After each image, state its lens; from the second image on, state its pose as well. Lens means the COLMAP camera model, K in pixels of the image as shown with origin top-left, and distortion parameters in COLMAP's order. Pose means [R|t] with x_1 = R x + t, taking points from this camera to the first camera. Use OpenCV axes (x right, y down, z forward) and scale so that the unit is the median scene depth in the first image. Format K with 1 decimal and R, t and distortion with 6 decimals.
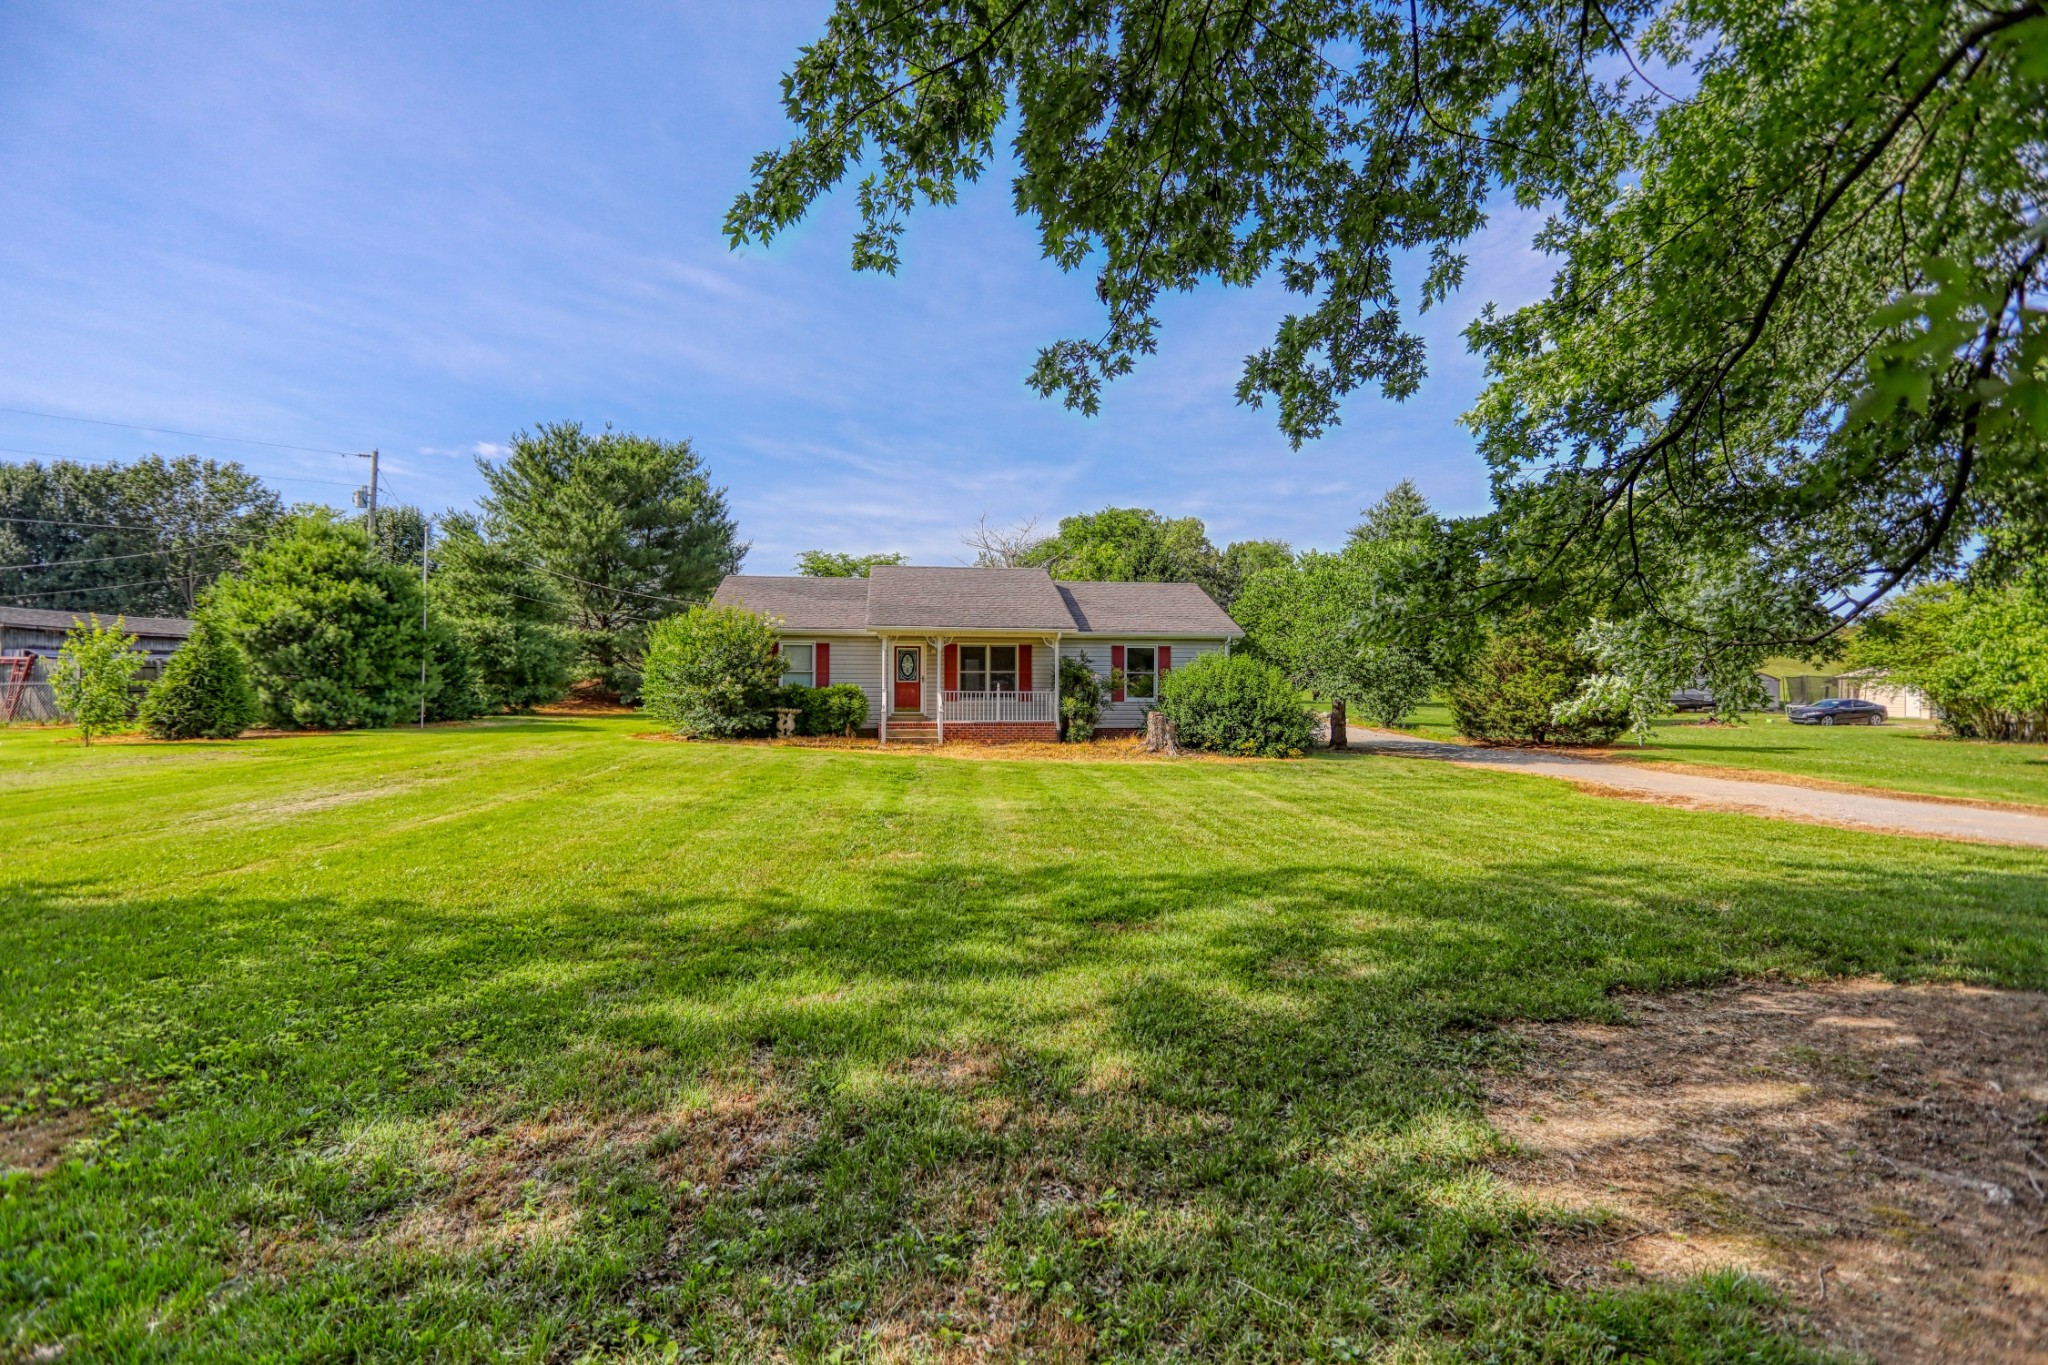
lens RADIAL K [[957.6, 0, 1018.0], [0, 957.6, 677.1], [0, 0, 1]] dist [-0.012257, 0.002615]
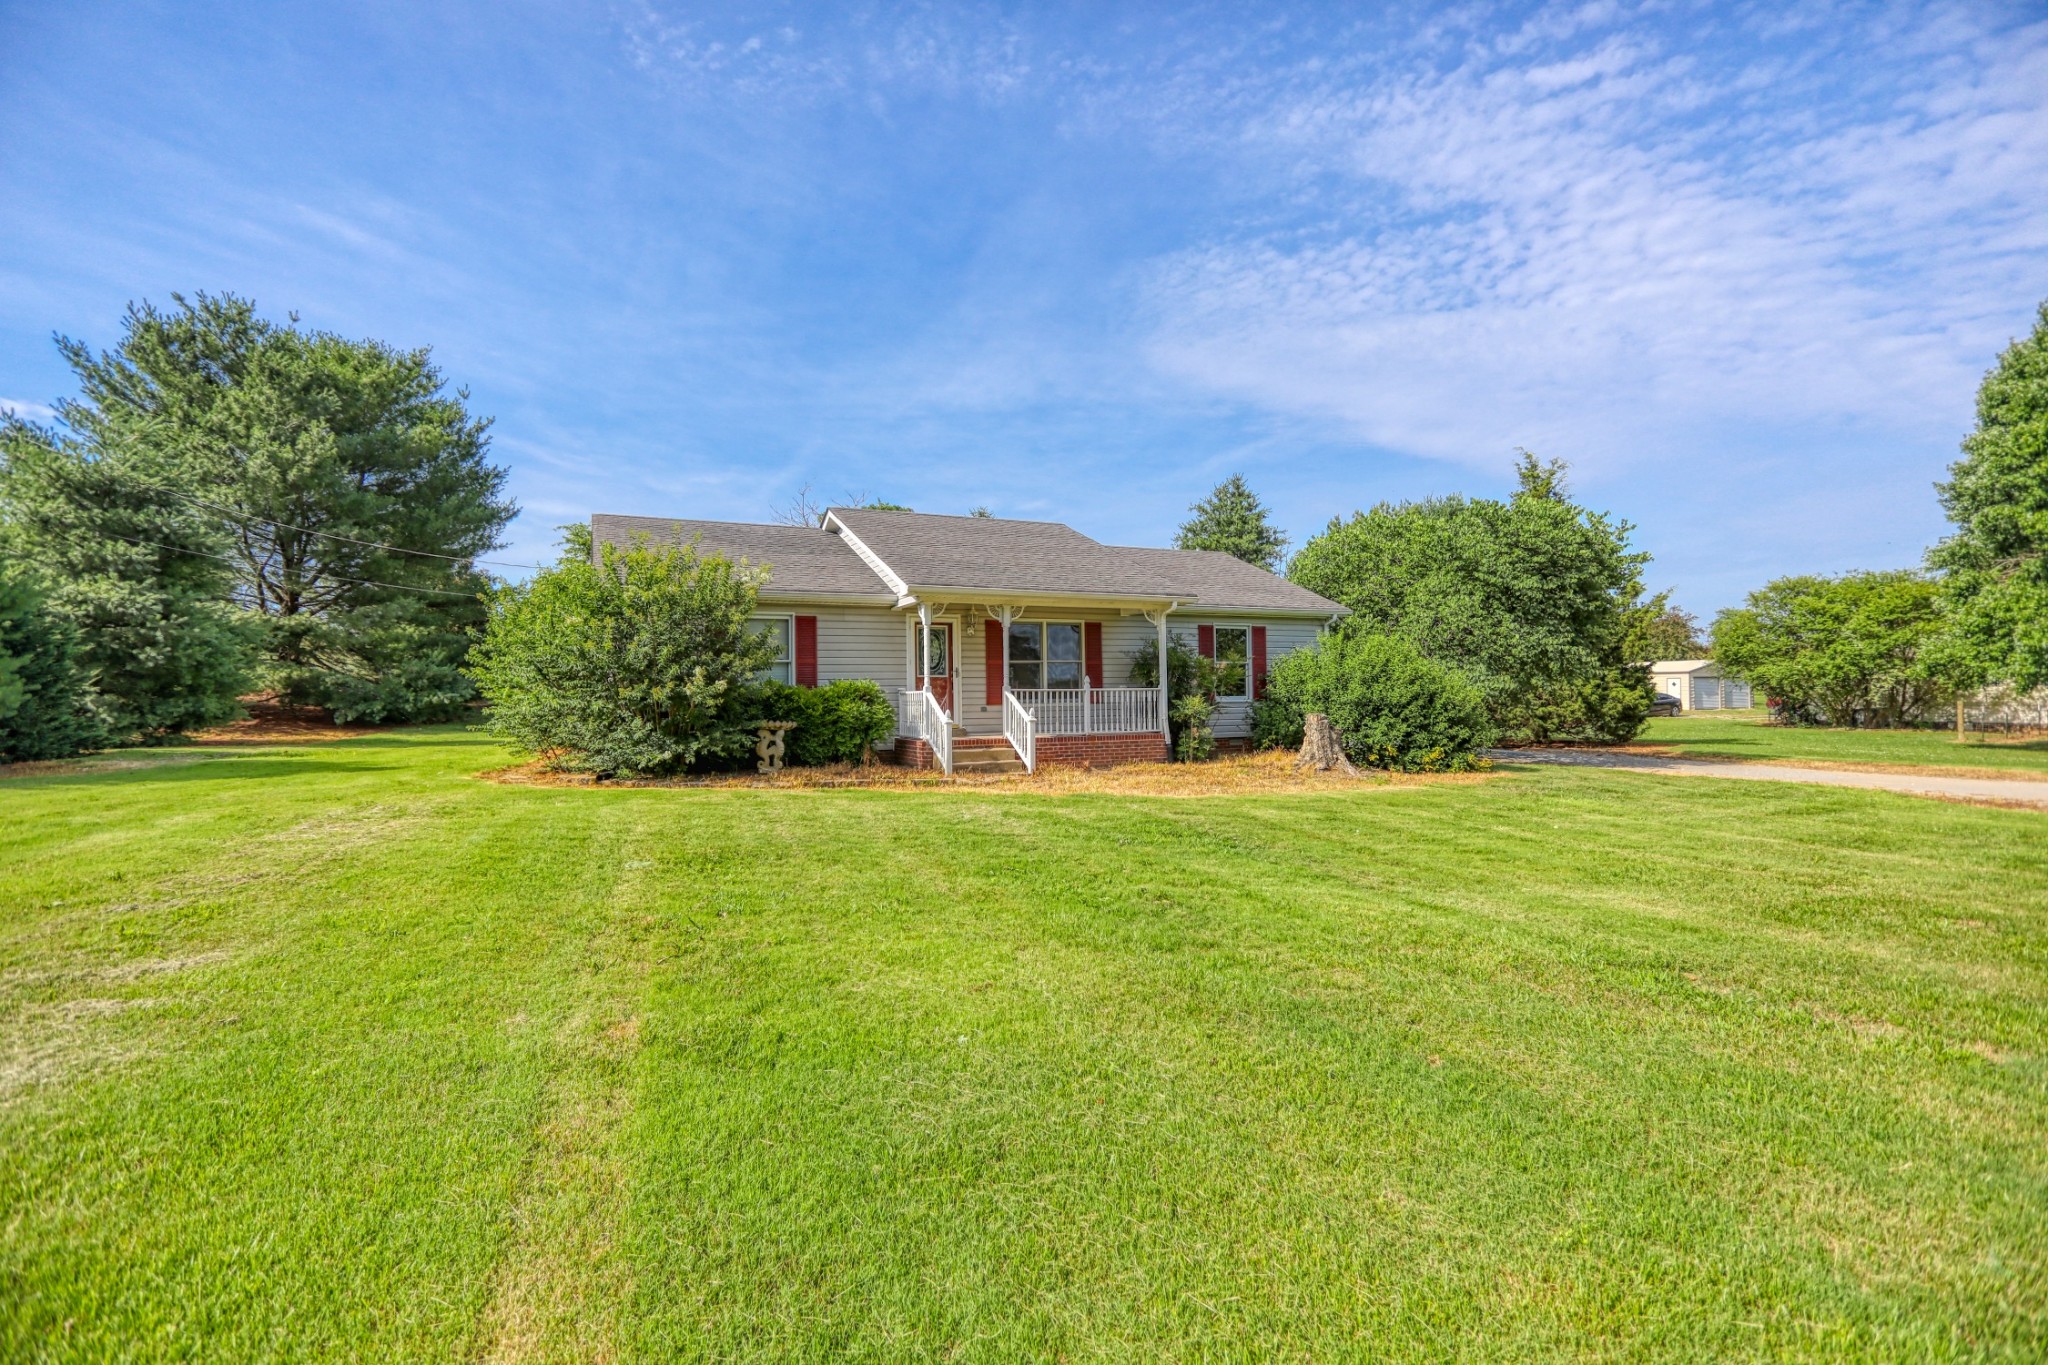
lens RADIAL K [[957.6, 0, 1032.4], [0, 957.6, 688.6], [0, 0, 1]] dist [-0.012257, 0.002615]
pose [[0.952158, -0.013458, 0.305308, -0.192378], [0.012709, 0.999909, 0.004442, 0.008183], [-0.305341, -0.000349, 0.952243, 0.270683]]
